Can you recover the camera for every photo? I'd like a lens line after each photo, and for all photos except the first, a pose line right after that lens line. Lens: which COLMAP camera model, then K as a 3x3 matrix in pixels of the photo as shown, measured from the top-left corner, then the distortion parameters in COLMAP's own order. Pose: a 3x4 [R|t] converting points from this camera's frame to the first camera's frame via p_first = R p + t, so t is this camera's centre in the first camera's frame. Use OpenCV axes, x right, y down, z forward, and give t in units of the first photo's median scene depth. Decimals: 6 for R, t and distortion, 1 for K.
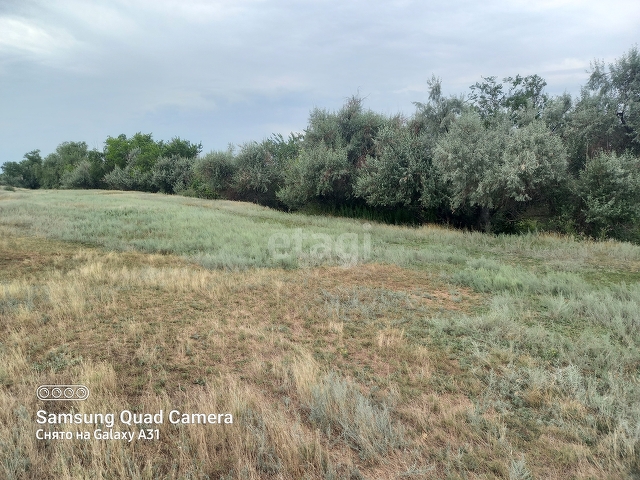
lens RADIAL K [[460.1, 0, 322.2], [0, 460.1, 245.9], [0, 0, 1]] dist [0.044504, -0.044825]
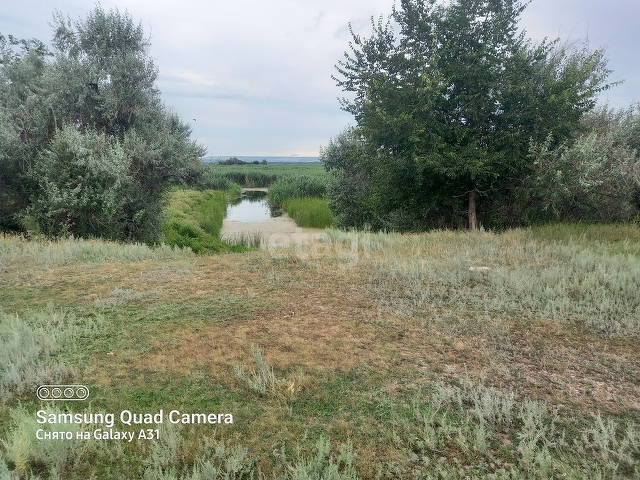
lens RADIAL K [[460.1, 0, 313.0], [0, 460.1, 252.0], [0, 0, 1]] dist [0.044504, -0.044825]
pose [[0.704113, -0.101200, 0.702839, 0.357392], [0.086493, 0.994645, 0.056566, 0.002354], [-0.704800, 0.020962, 0.709096, 0.166149]]
